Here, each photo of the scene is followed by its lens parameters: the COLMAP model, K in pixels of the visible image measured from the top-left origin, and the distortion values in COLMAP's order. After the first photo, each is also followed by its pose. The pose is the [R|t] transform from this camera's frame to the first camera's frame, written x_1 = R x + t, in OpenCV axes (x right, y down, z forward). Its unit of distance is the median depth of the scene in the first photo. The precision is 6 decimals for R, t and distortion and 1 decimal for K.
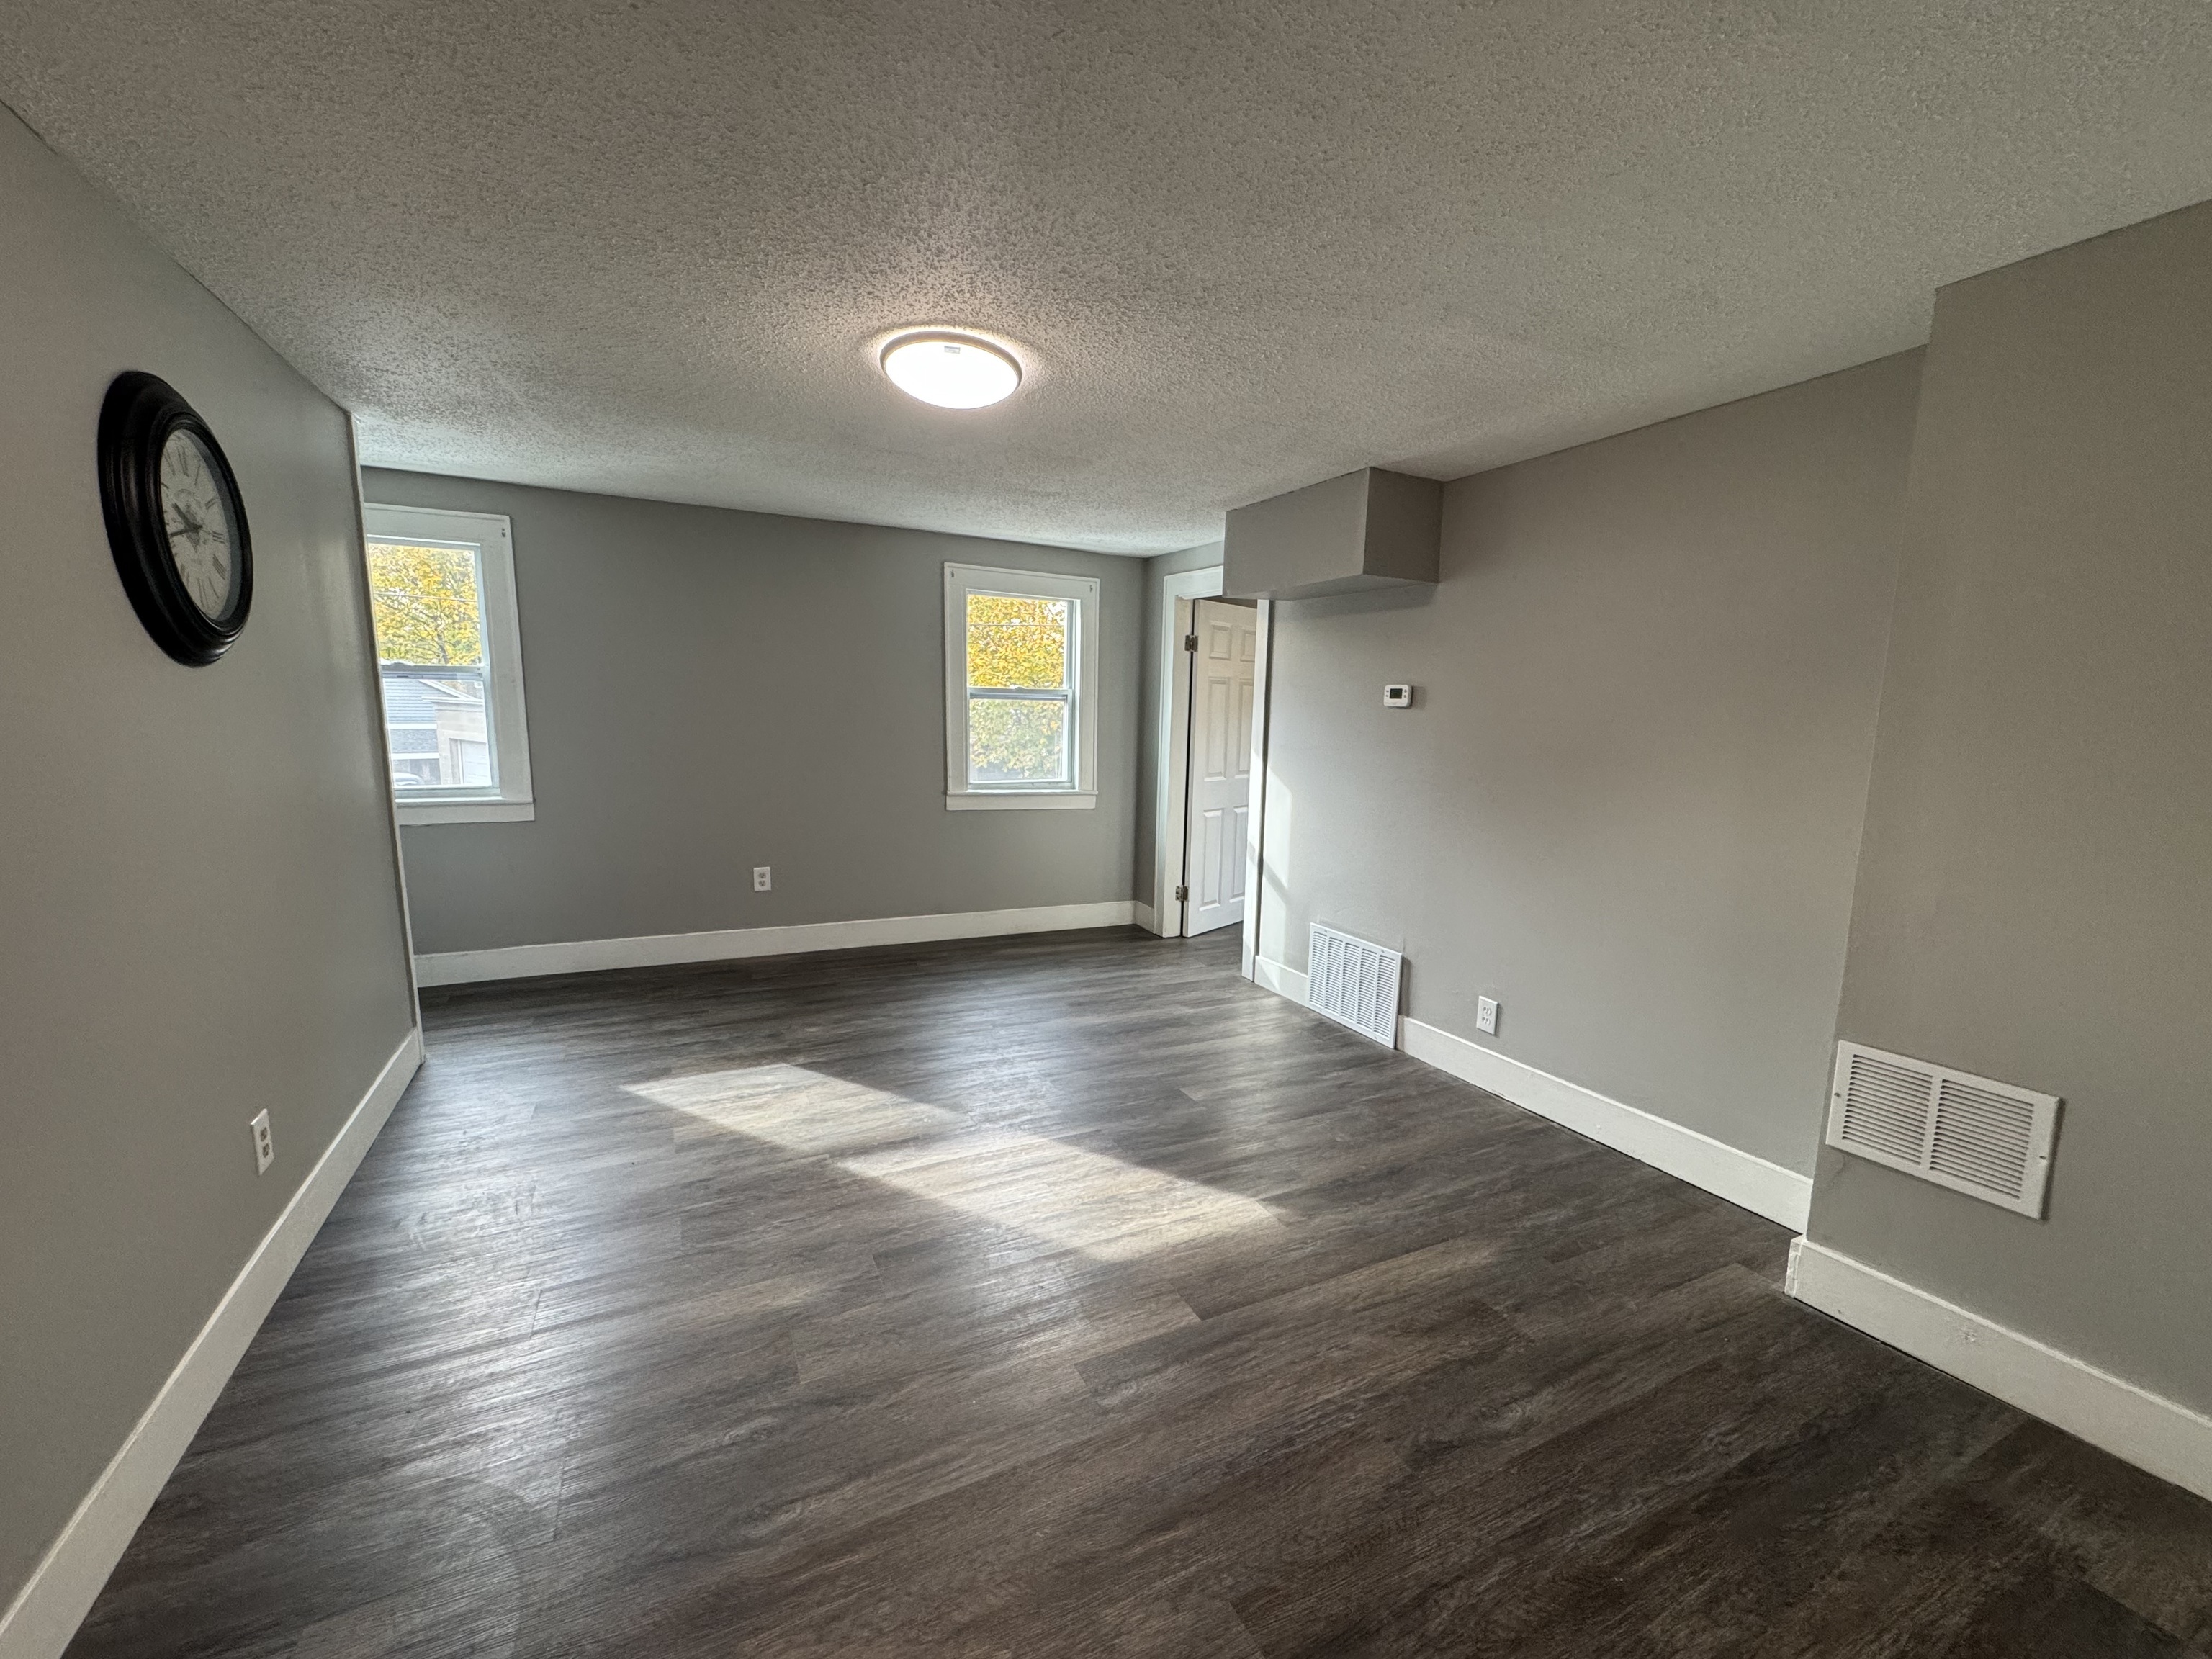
lens RADIAL K [[917.5, 0, 1113.0], [0, 917.5, 793.4], [0, 0, 1]] dist [0.000561, 0.000539]
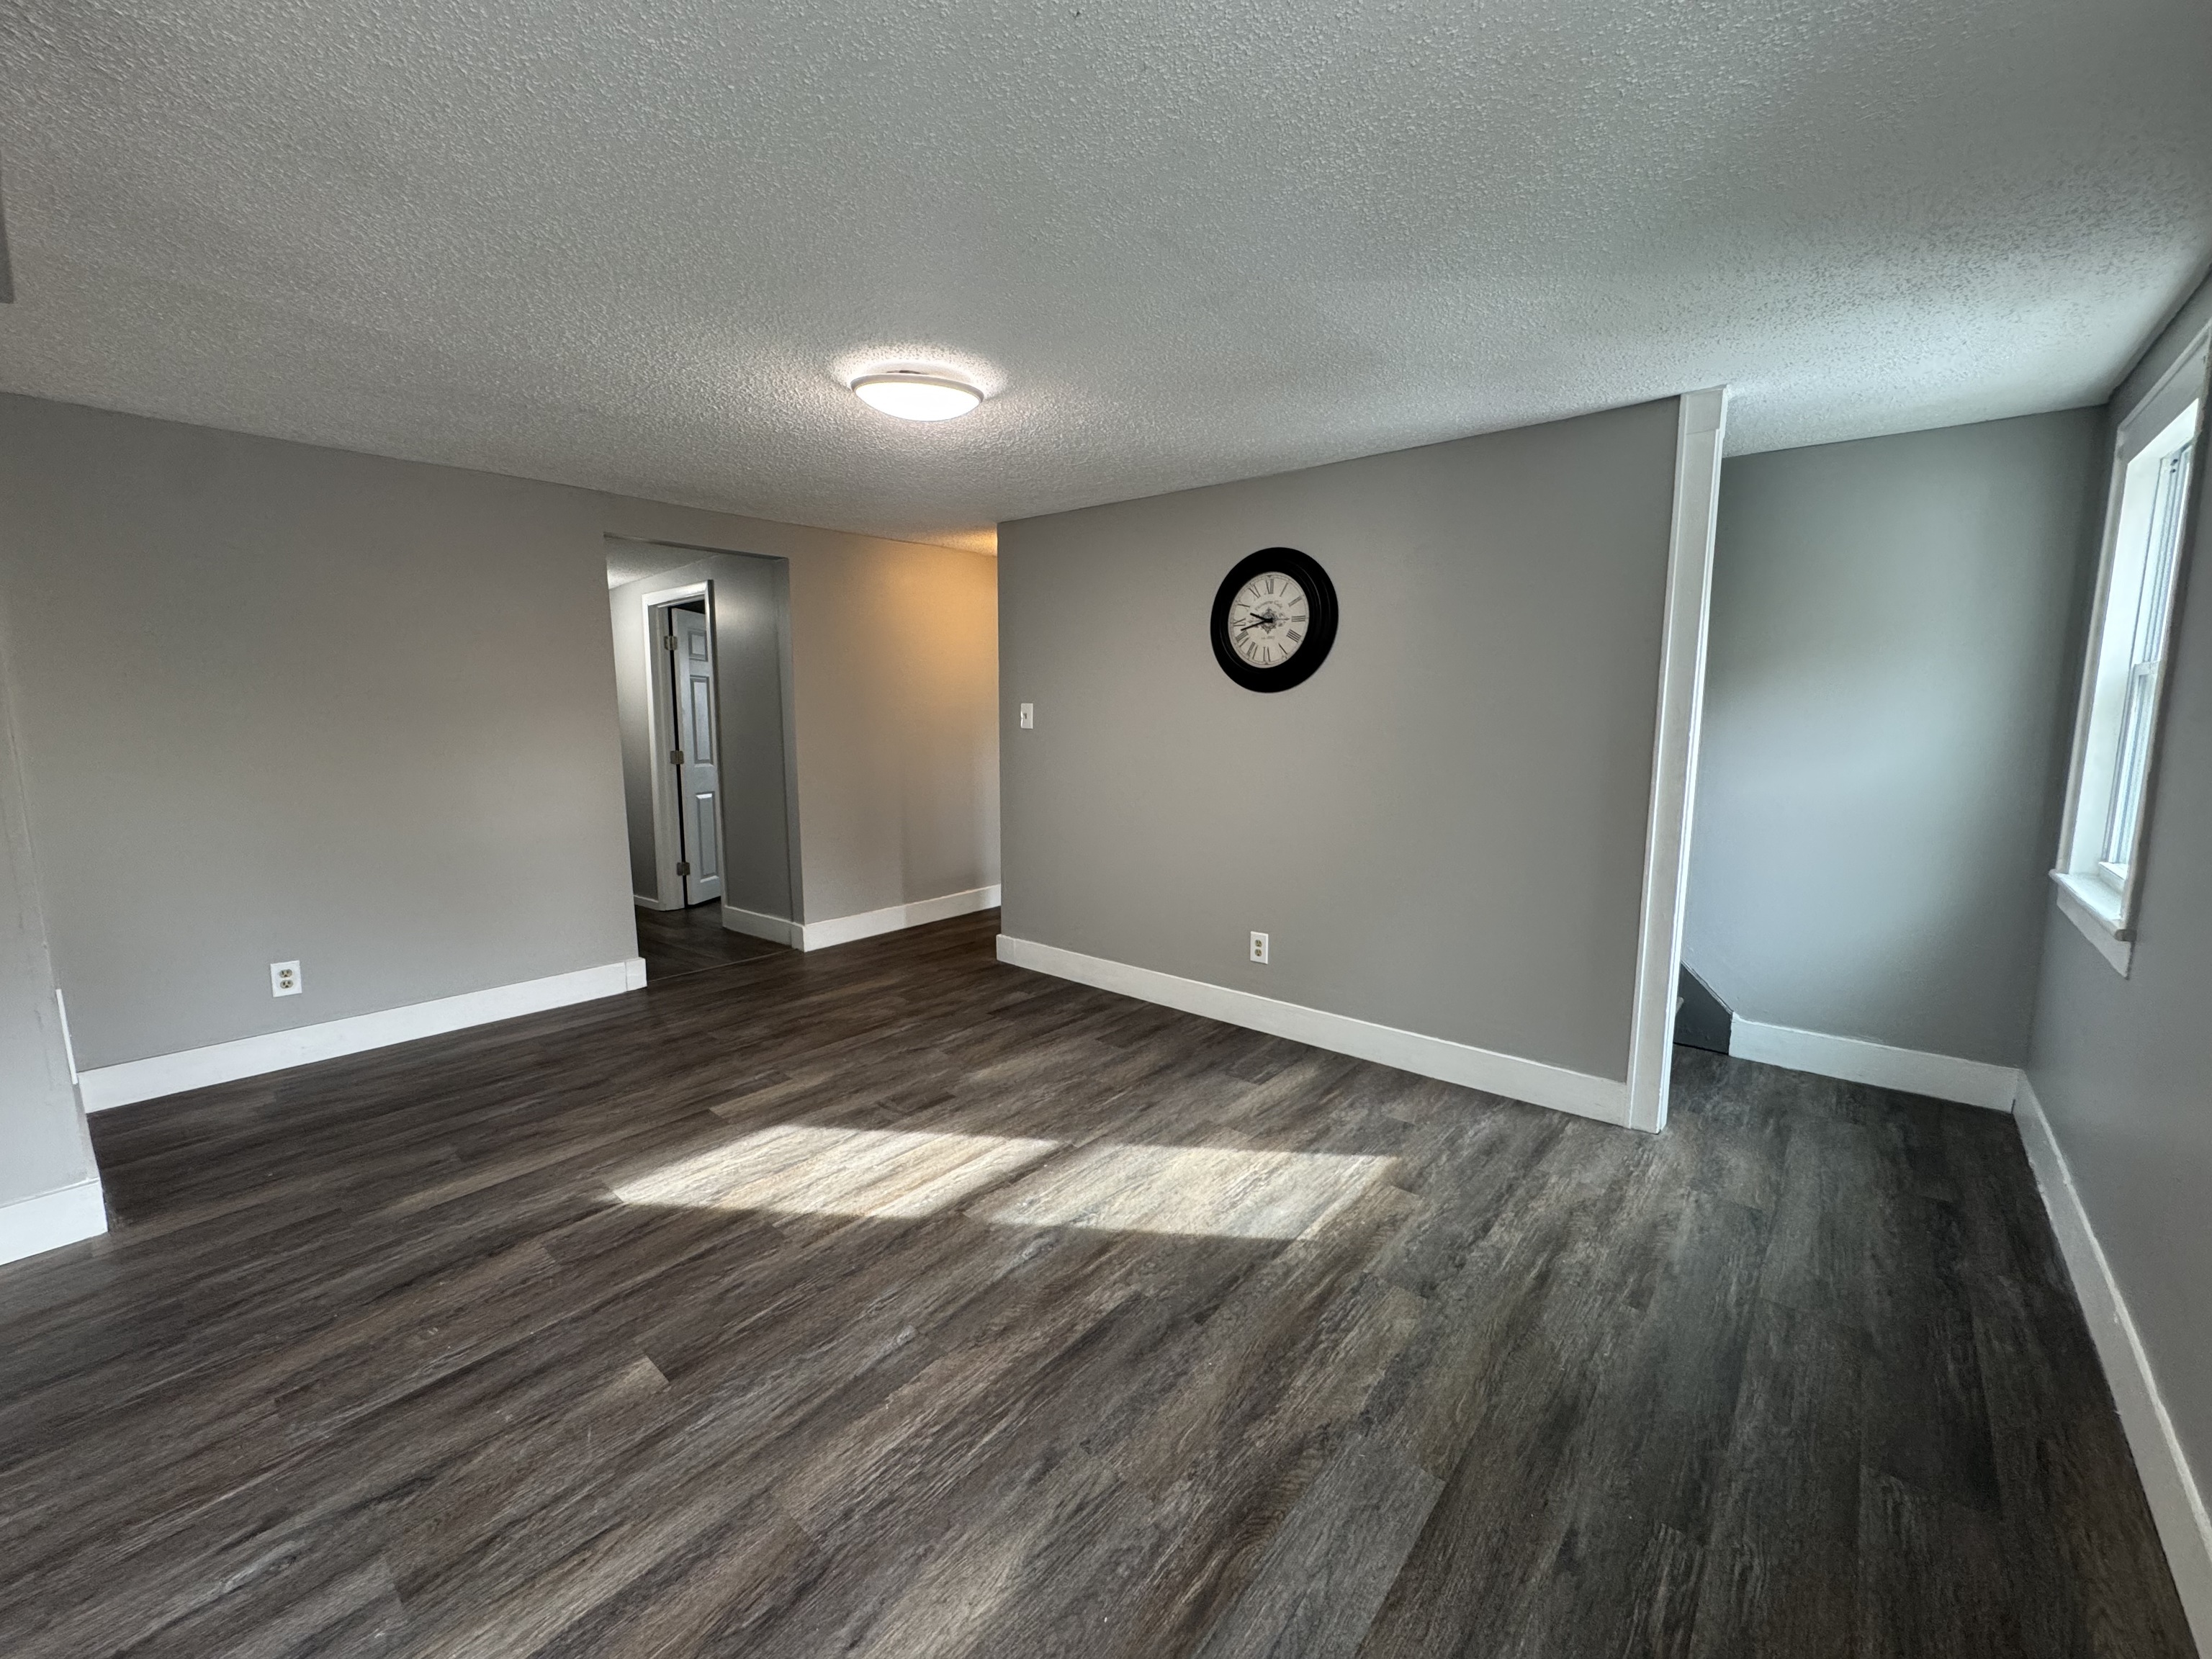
lens RADIAL K [[885.1, 0, 1106.0], [0, 885.1, 829.5], [0, 0, 1]] dist [-0.002910, -0.000241]
pose [[-0.922043, 0.030380, -0.385894, 0.030165], [-0.060472, 0.973370, 0.221118, -0.170129], [0.382336, 0.227216, -0.895652, 1.805175]]
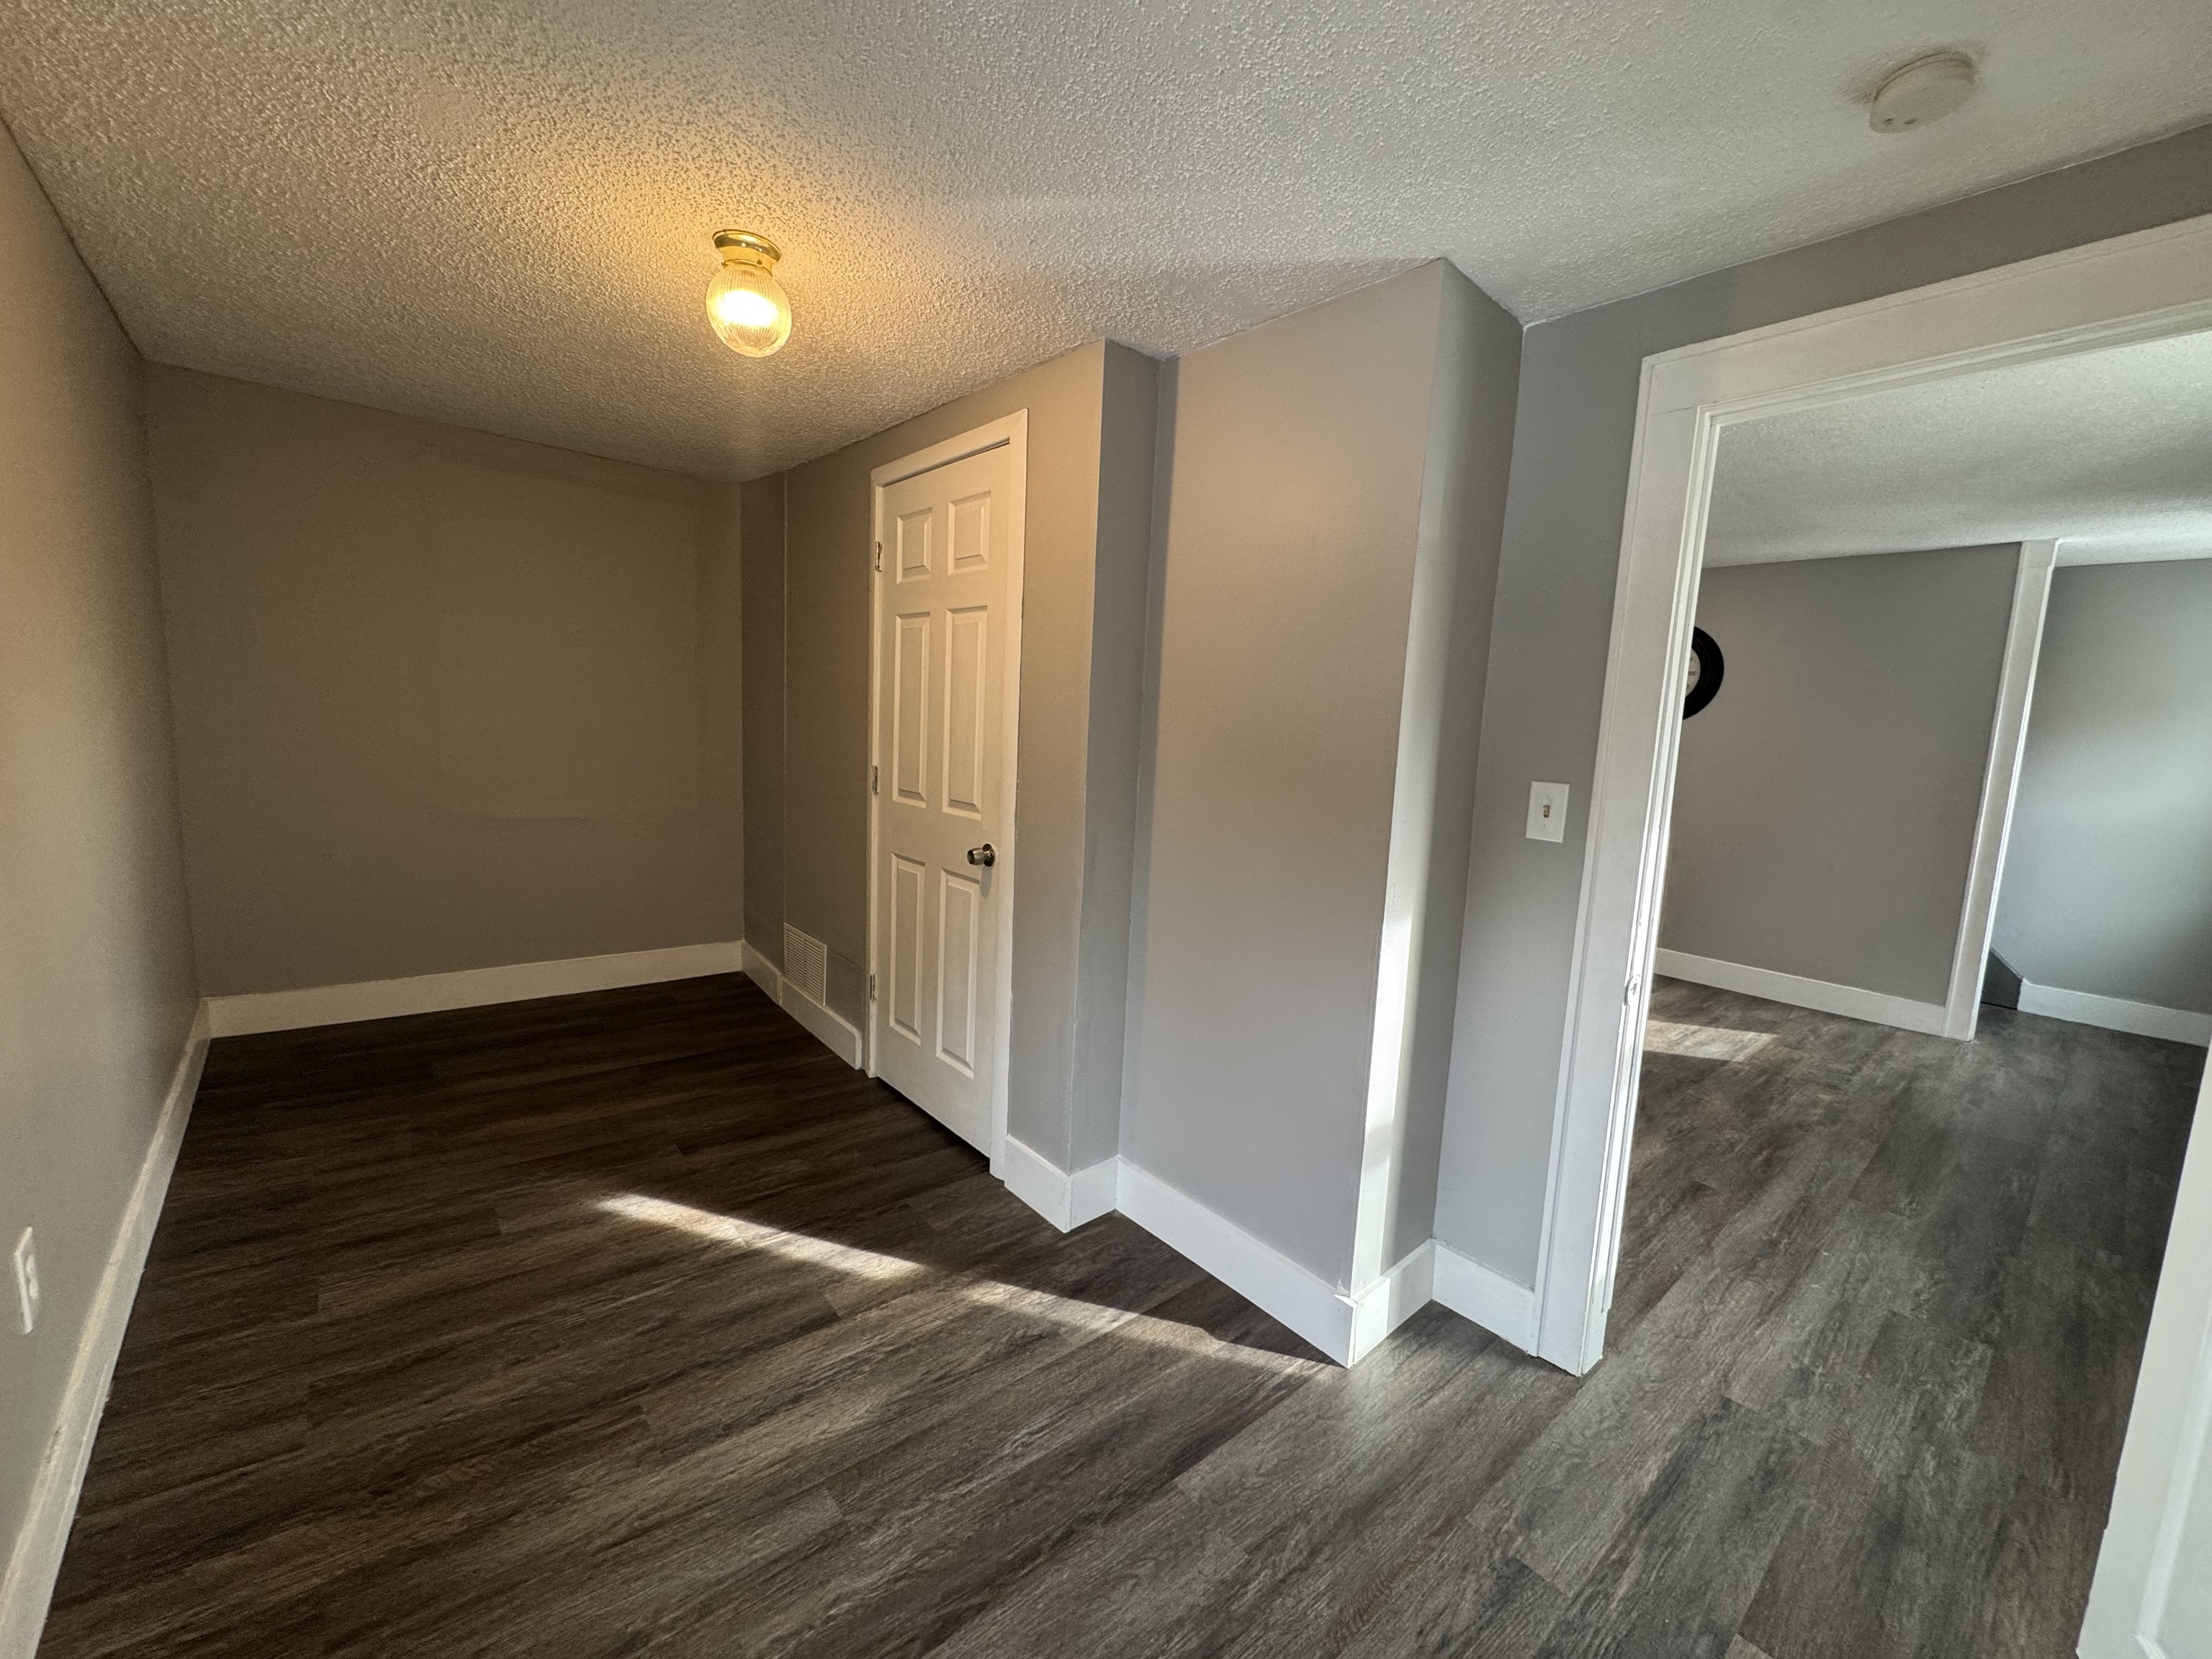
lens RADIAL K [[882.9, 0, 1104.6], [0, 882.9, 825.1], [0, 0, 1]] dist [-0.002473, -0.000299]
pose [[-0.970780, -0.033916, -0.237561, 0.819423], [-0.089112, 0.970124, 0.225649, -0.198464], [0.222810, 0.240225, -0.944800, 2.194843]]
